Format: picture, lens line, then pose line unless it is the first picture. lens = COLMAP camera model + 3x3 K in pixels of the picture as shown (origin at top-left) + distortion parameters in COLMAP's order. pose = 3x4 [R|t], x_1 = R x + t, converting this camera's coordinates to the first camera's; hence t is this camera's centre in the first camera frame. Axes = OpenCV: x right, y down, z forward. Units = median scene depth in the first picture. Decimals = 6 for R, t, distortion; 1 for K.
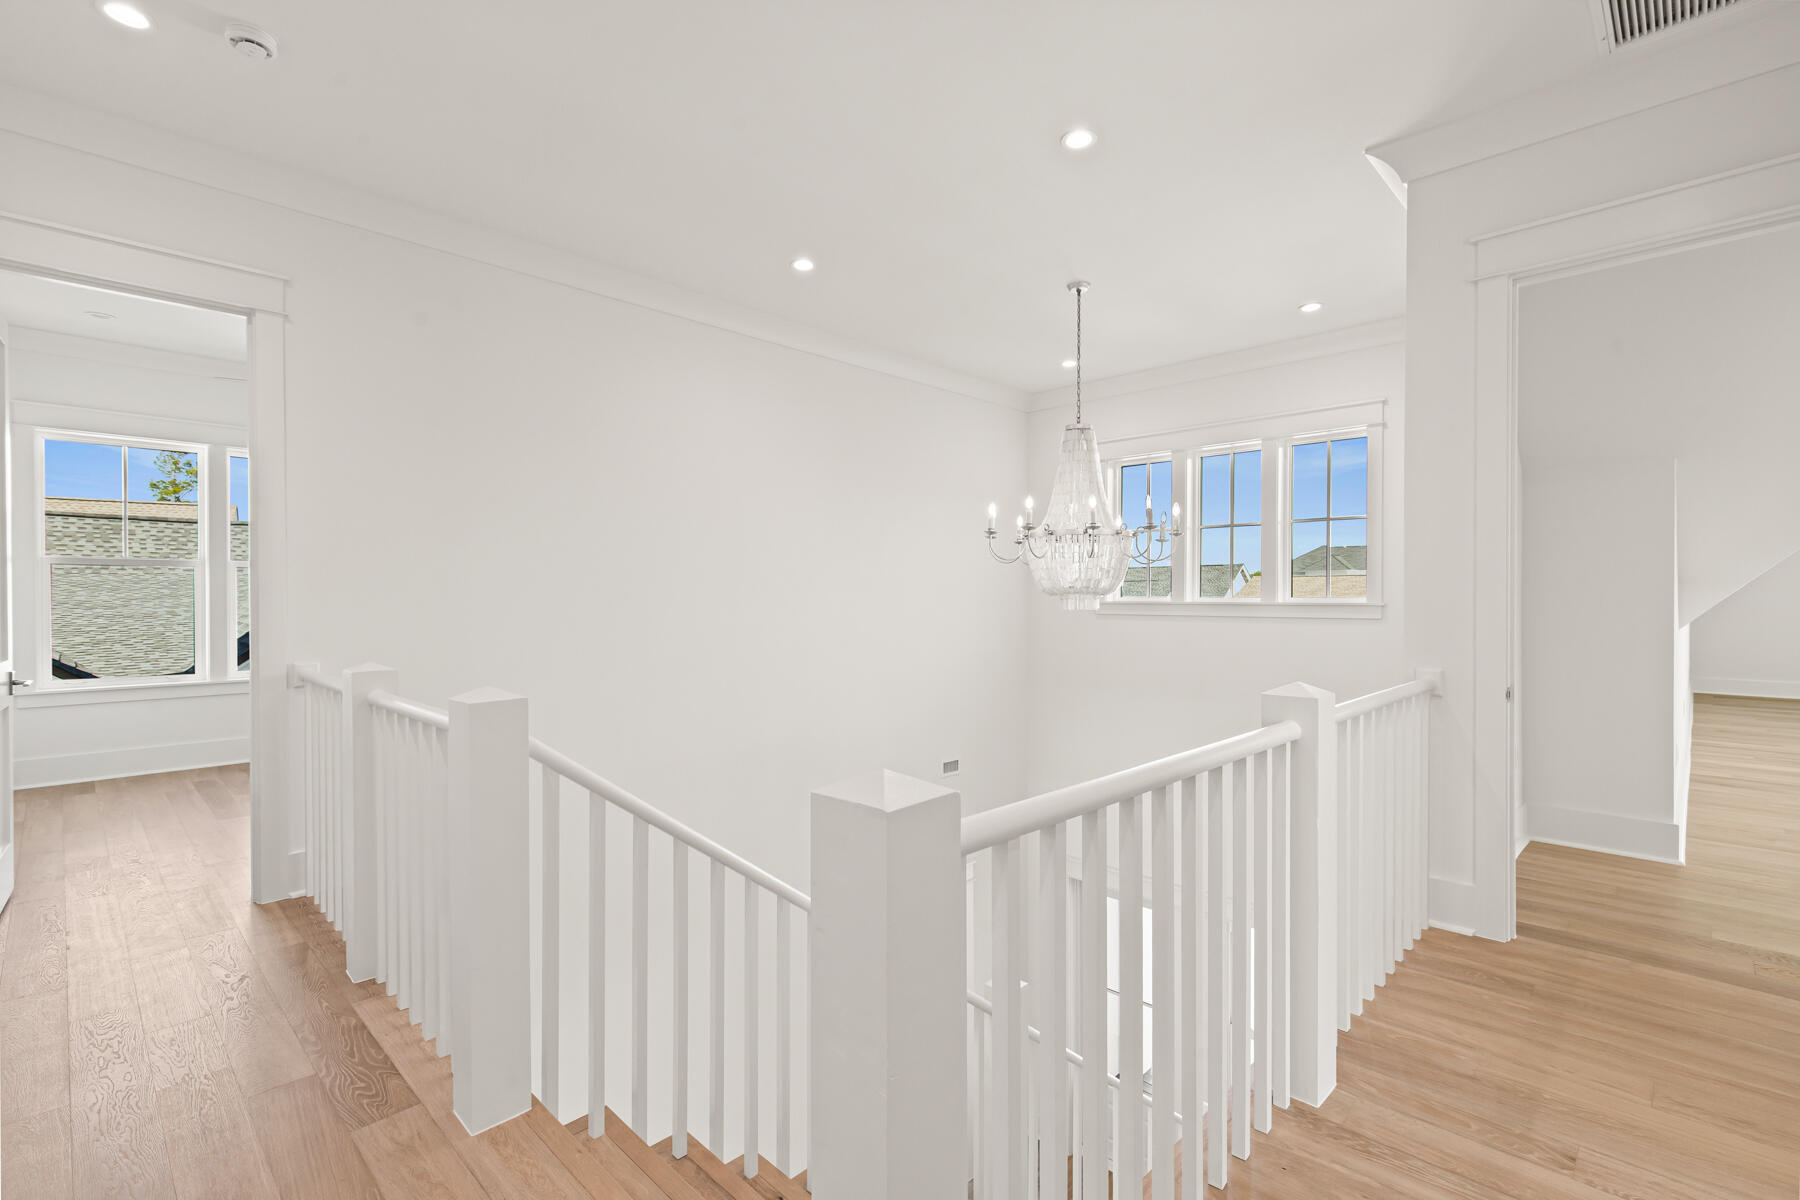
lens RADIAL K [[815.1, 0, 902.8], [0, 815.1, 600.4], [0, 0, 1]] dist [0.004923, -0.000159]
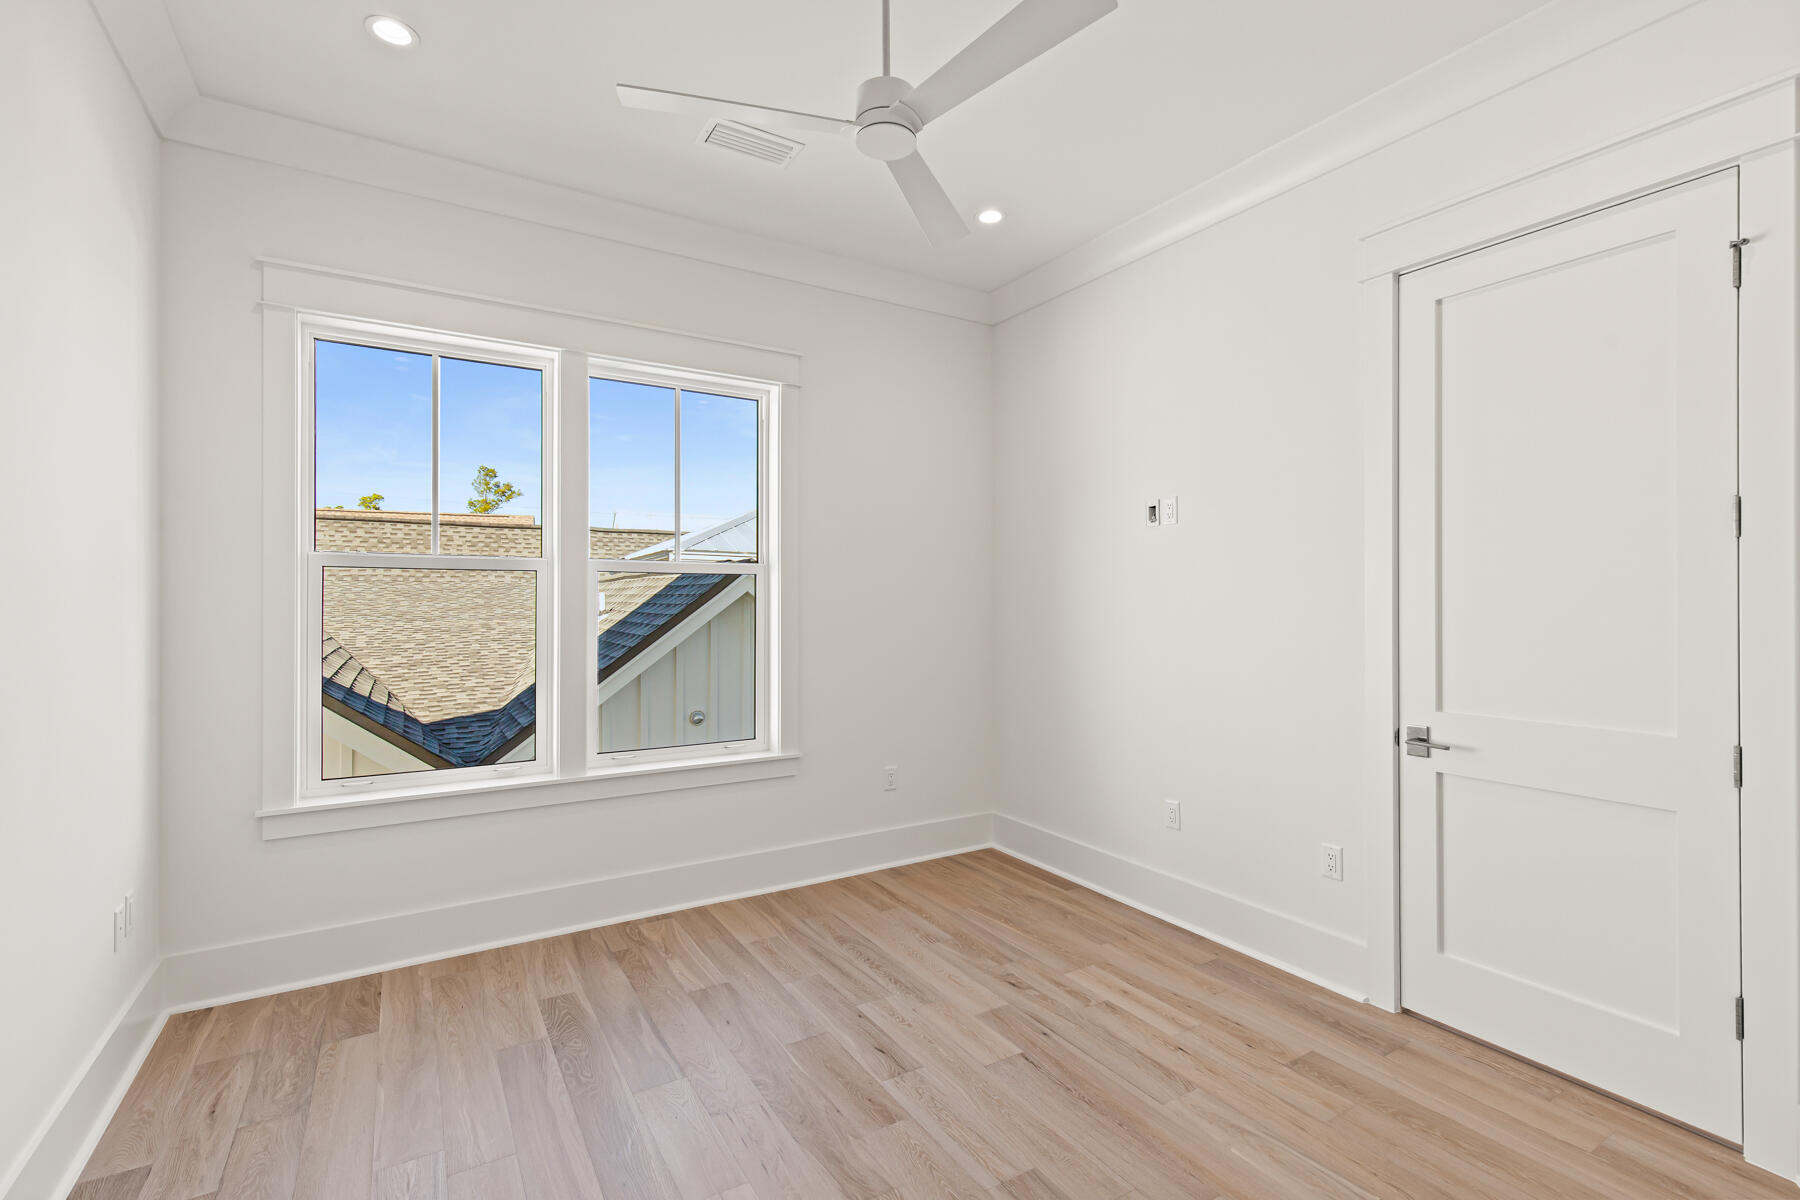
lens RADIAL K [[815.1, 0, 898.6], [0, 815.1, 598.0], [0, 0, 1]] dist [0.004923, -0.000159]
pose [[0.967767, 0.001539, -0.251842, -0.239056], [-0.003468, 0.999968, -0.007216, -0.010002], [0.251822, 0.007856, 0.967742, 0.257381]]
